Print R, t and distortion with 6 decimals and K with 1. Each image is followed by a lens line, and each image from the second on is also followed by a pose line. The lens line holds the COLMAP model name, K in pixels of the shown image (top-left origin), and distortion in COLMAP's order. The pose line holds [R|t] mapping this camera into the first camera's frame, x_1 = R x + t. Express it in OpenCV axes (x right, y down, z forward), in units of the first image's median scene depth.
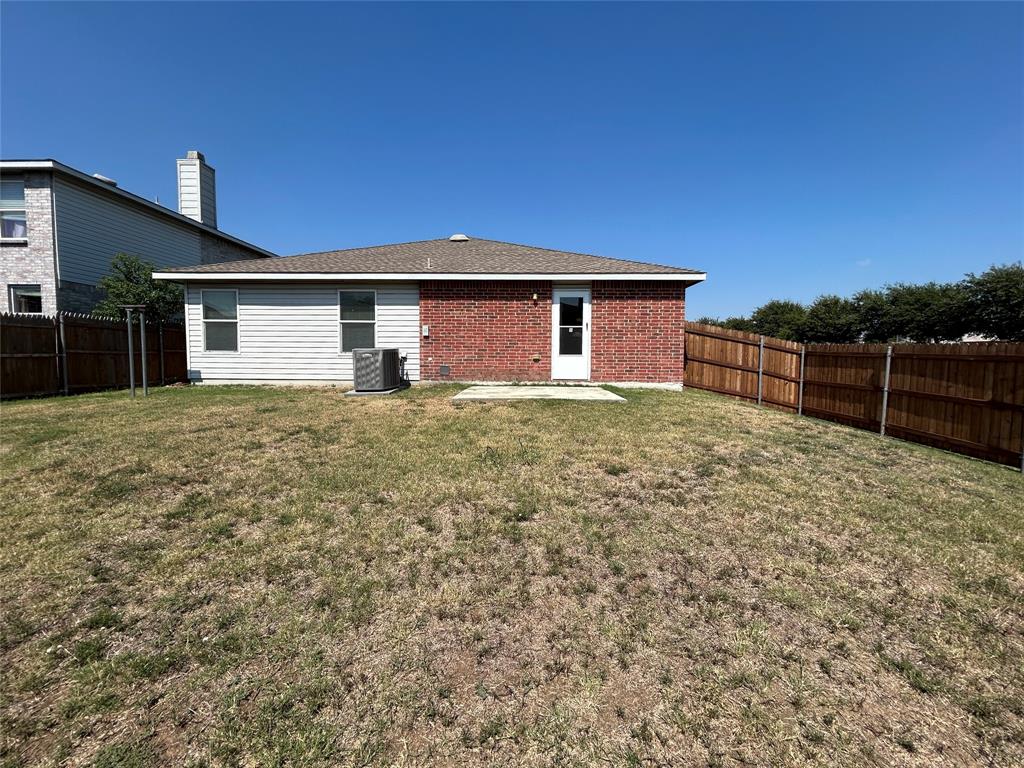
lens RADIAL K [[413.5, 0, 510.7], [0, 413.5, 384.2], [0, 0, 1]] dist [-0.002492, 0.001596]
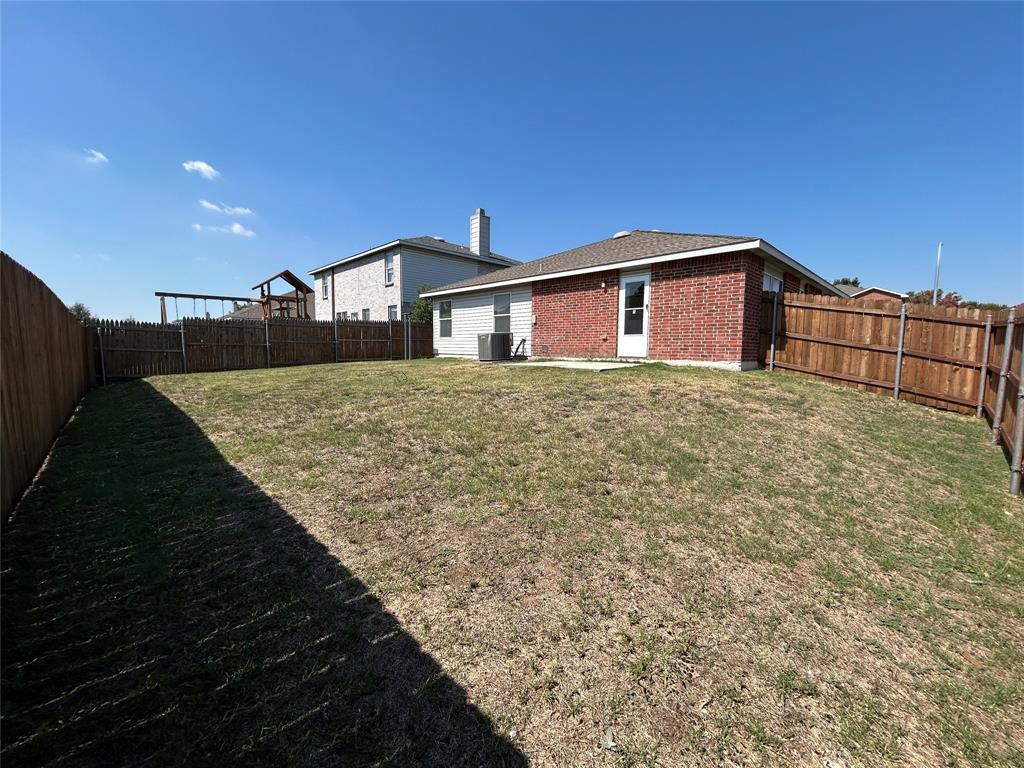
lens RADIAL K [[413.5, 0, 516.8], [0, 413.5, 384.2], [0, 0, 1]] dist [-0.002492, 0.001596]
pose [[0.725008, 0.058836, -0.686223, 0.684484], [-0.048179, 0.998236, 0.034686, 0.037807], [0.687053, 0.007914, 0.726564, -0.011747]]
